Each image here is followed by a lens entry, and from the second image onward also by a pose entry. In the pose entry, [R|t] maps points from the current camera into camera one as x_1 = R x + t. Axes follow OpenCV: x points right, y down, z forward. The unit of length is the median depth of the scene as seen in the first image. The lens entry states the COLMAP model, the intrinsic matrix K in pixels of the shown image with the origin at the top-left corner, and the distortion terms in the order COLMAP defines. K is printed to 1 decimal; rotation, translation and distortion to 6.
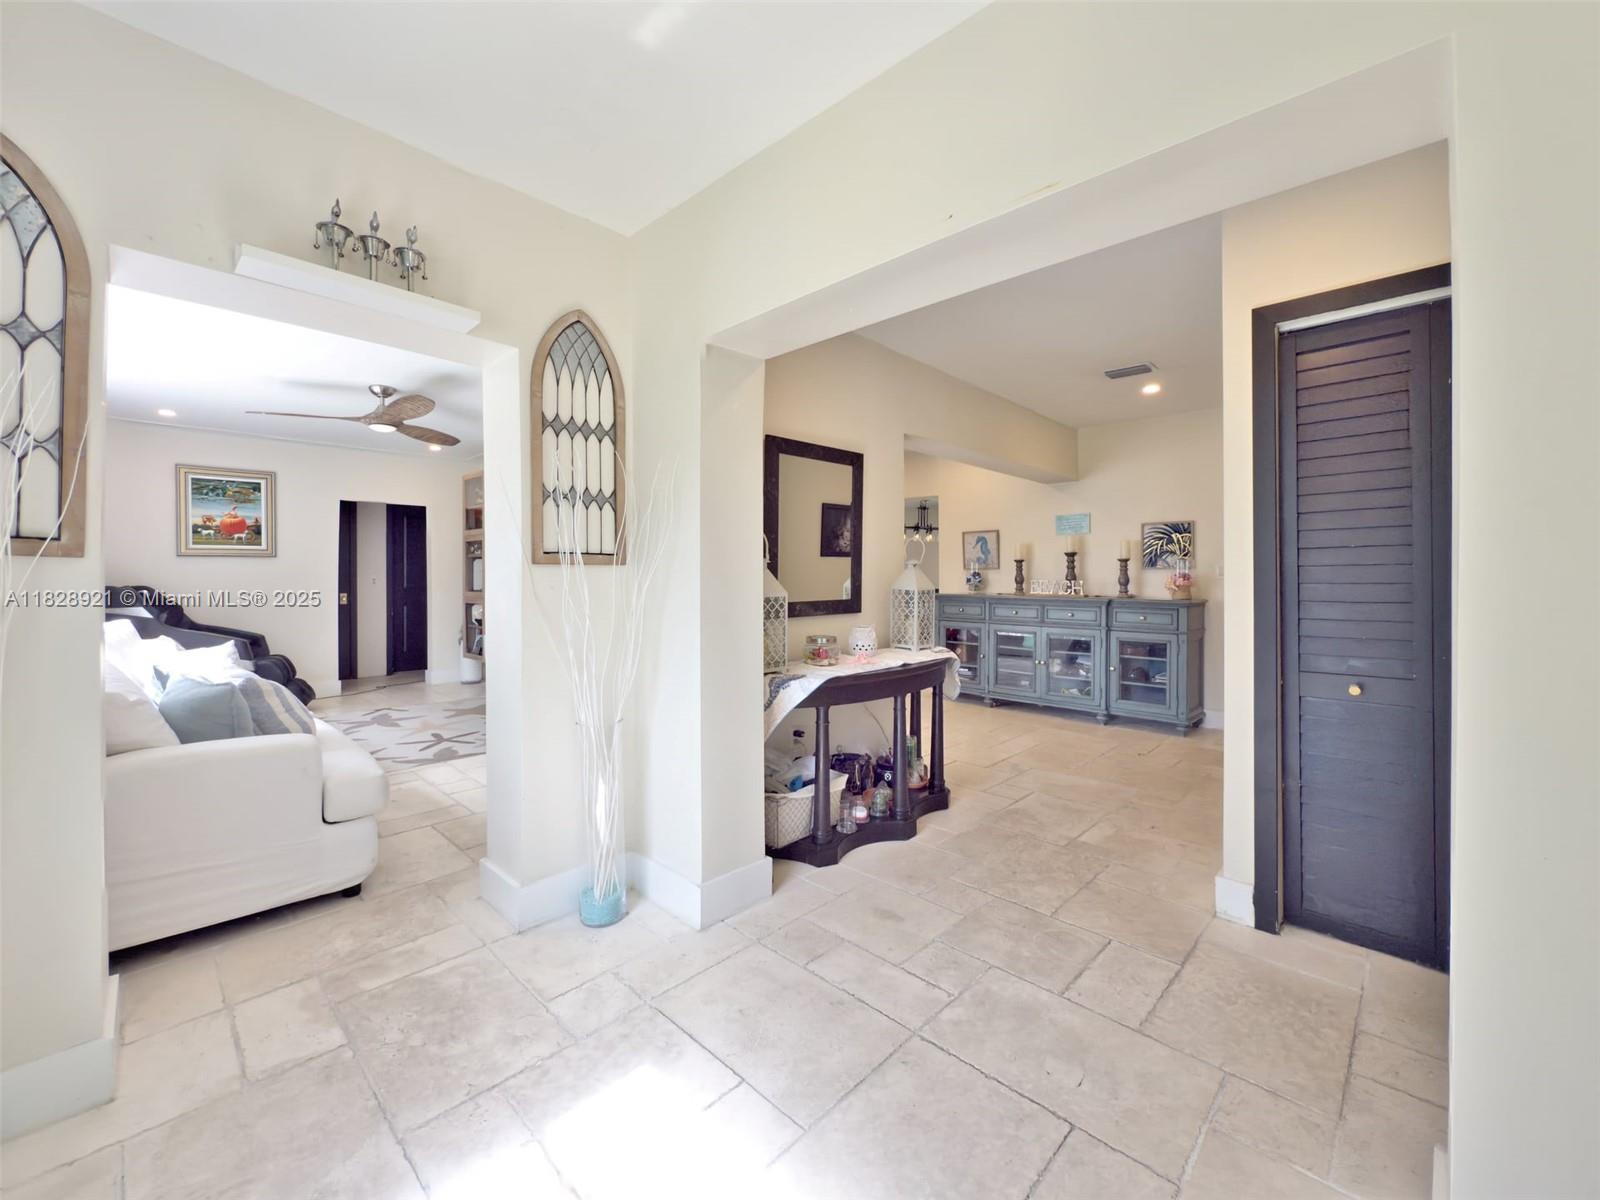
lens RADIAL K [[654.0, 0, 798.6], [0, 654.0, 576.3], [0, 0, 1]] dist [-0.000301, -0.000194]
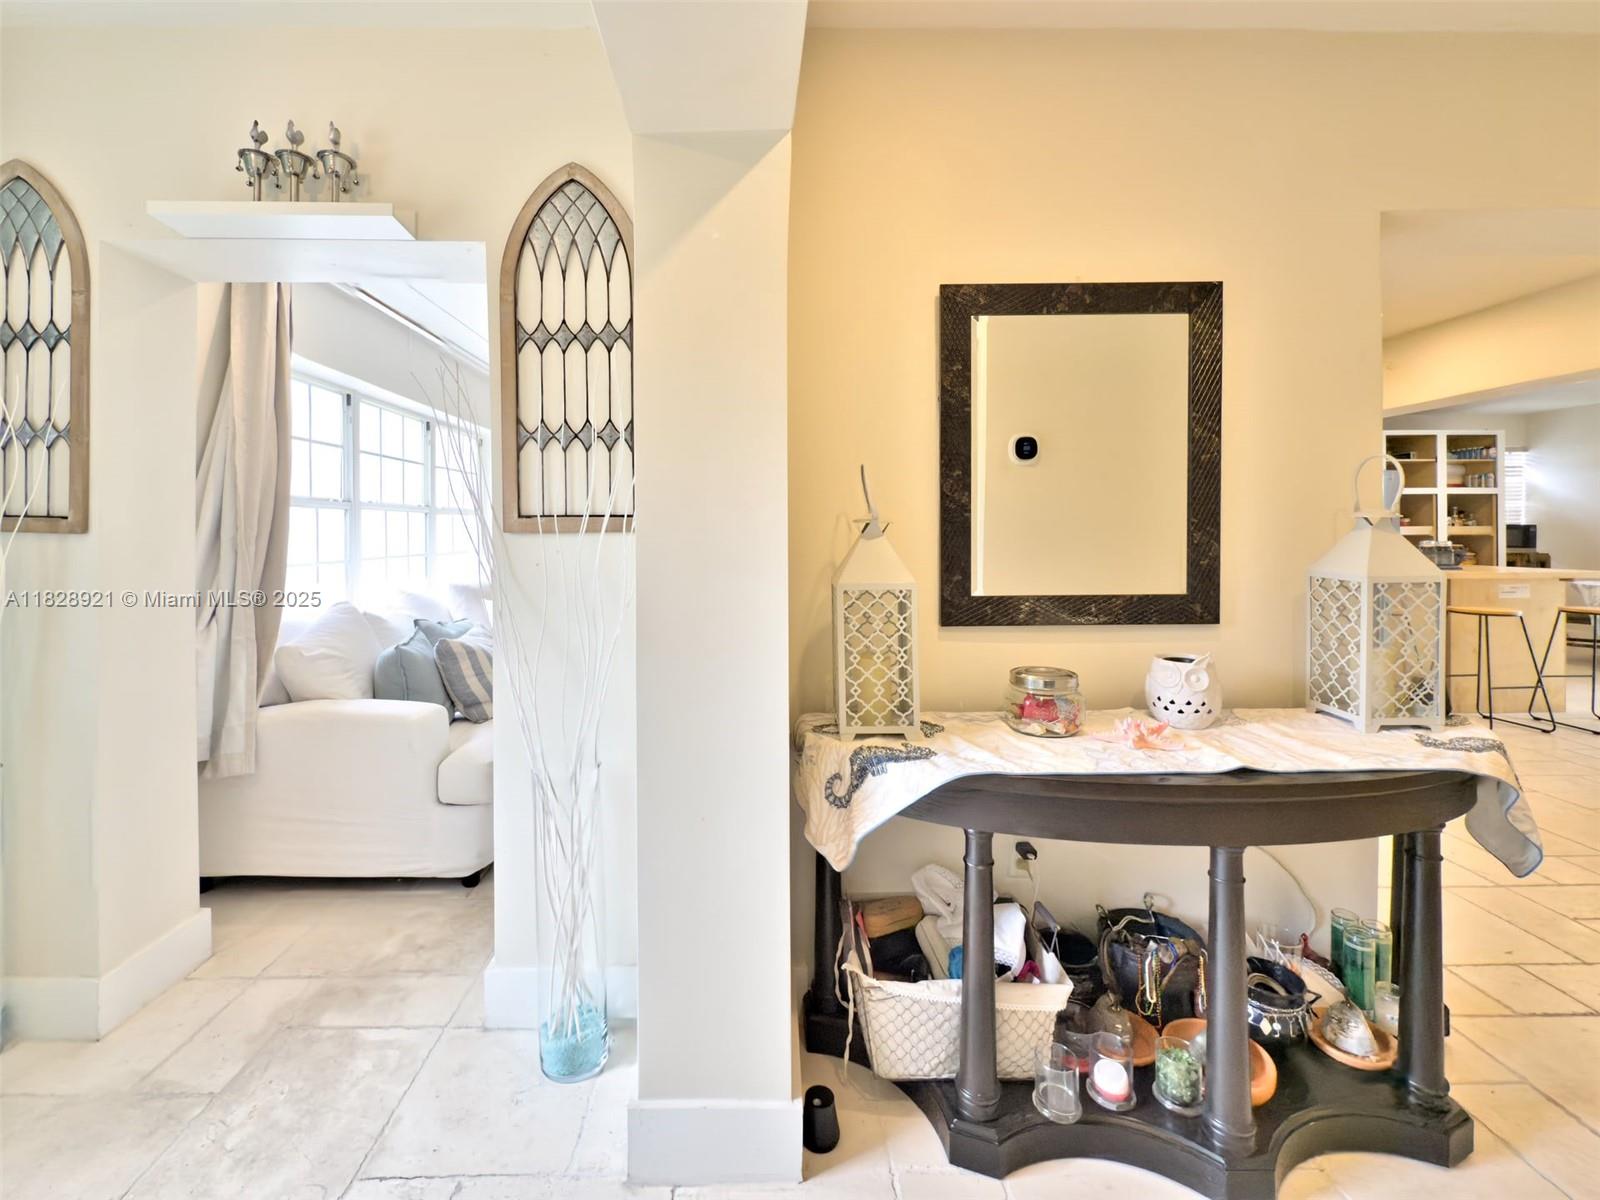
lens RADIAL K [[697.8, 0, 771.1], [0, 697.8, 536.1], [0, 0, 1]] dist [-0.000682, -0.000512]
pose [[0.699785, 0.002535, -0.714349, 0.277259], [0.004743, 0.999955, 0.008195, -0.015287], [0.714338, -0.009123, 0.699741, 0.514154]]
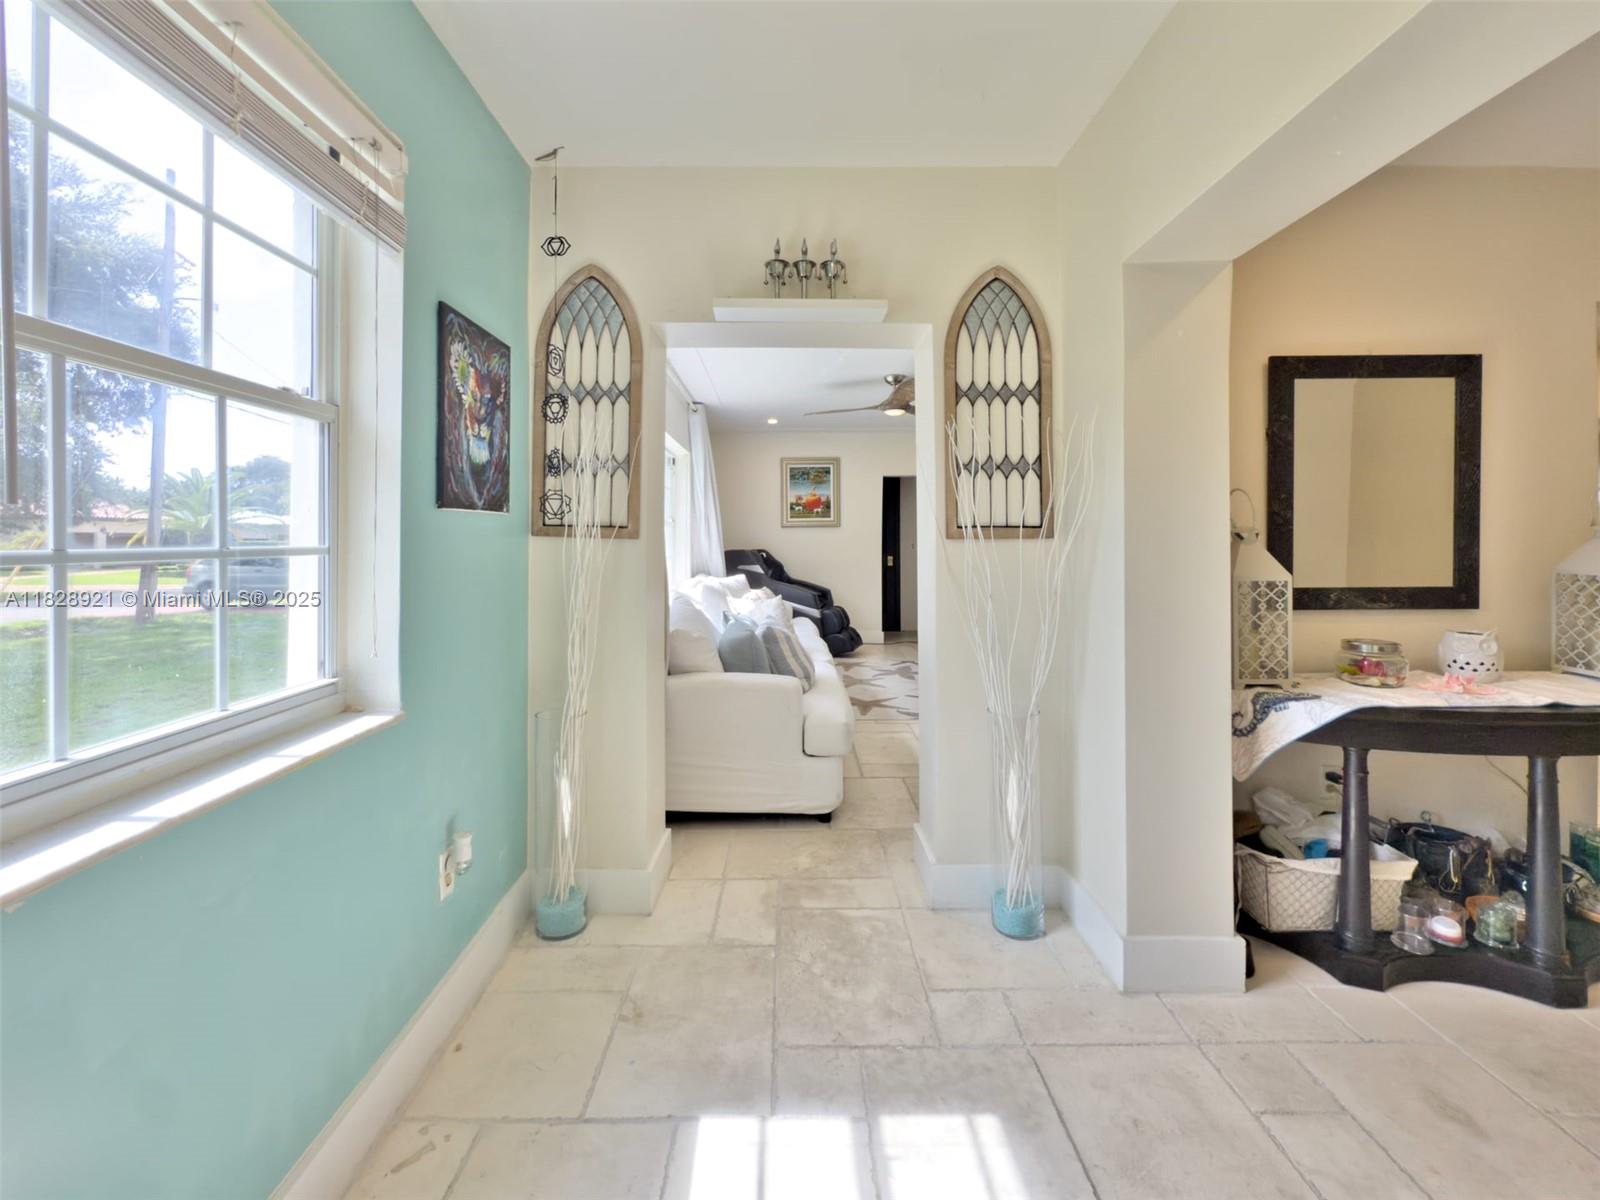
lens RADIAL K [[683.4, 0, 794.7], [0, 683.4, 534.5], [0, 0, 1]] dist [-0.002574, 0.000119]
pose [[0.694828, -0.005089, -0.719158, 0.134576], [0.001704, 0.999984, -0.005430, -0.015615], [0.719174, 0.002548, 0.694826, 0.092862]]
